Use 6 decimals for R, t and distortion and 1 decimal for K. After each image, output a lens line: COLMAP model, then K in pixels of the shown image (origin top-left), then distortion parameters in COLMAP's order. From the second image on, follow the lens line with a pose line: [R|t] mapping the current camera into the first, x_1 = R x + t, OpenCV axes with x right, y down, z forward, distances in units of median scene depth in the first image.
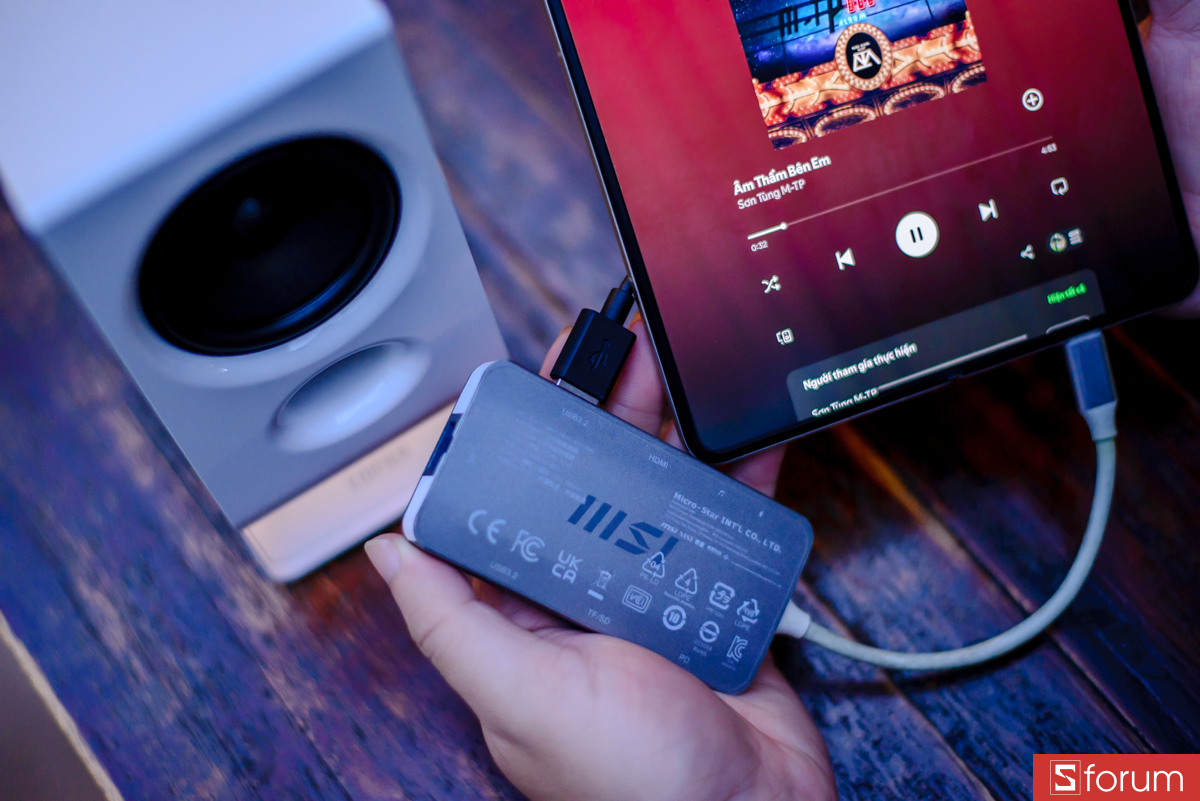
lens RADIAL K [[1719.5, 0, 599.8], [0, 1719.5, 334.8], [0, 0, 1]] dist [-0.020076, 0.071011]
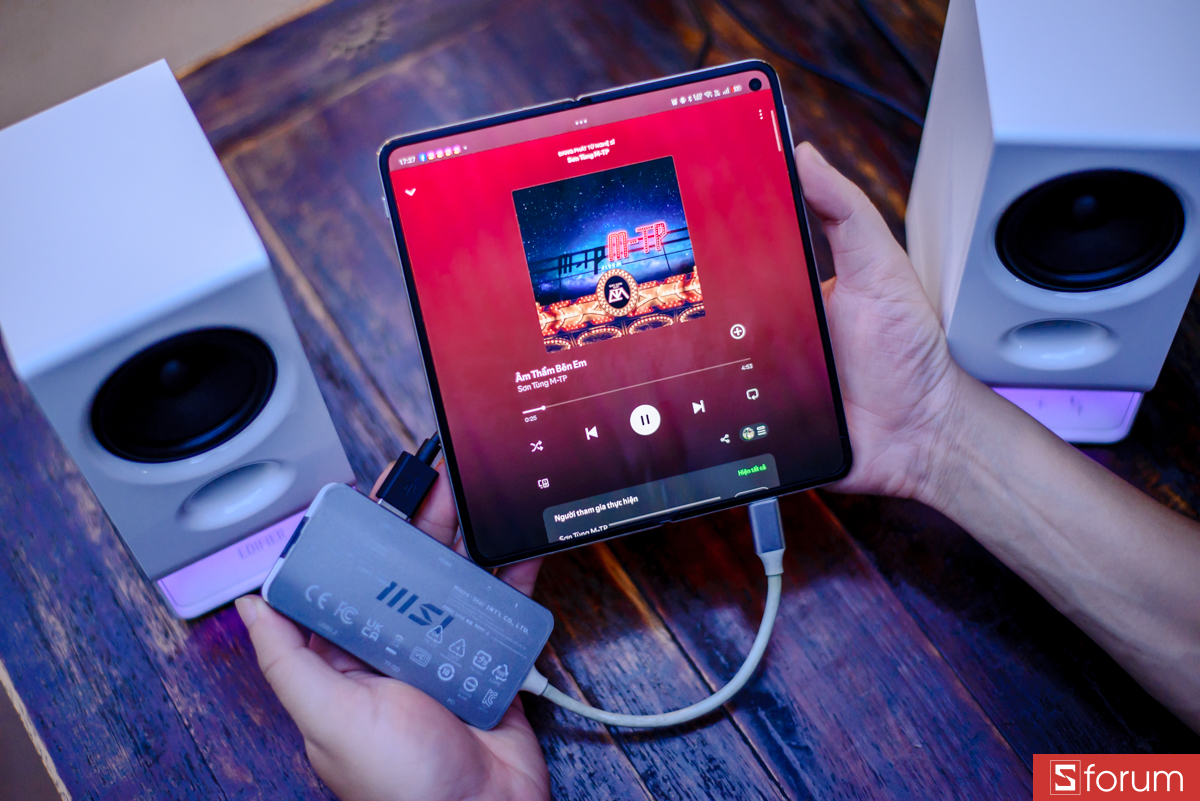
lens RADIAL K [[1716.6, 0, 600.0], [0, 1716.6, 400.5], [0, 0, 1]] dist [0.002221, 0.097674]
pose [[0.995568, 0.093451, -0.010543, 0.160895], [-0.093354, 0.995589, 0.009335, -0.083985], [0.011369, -0.008310, 0.999901, -0.417376]]
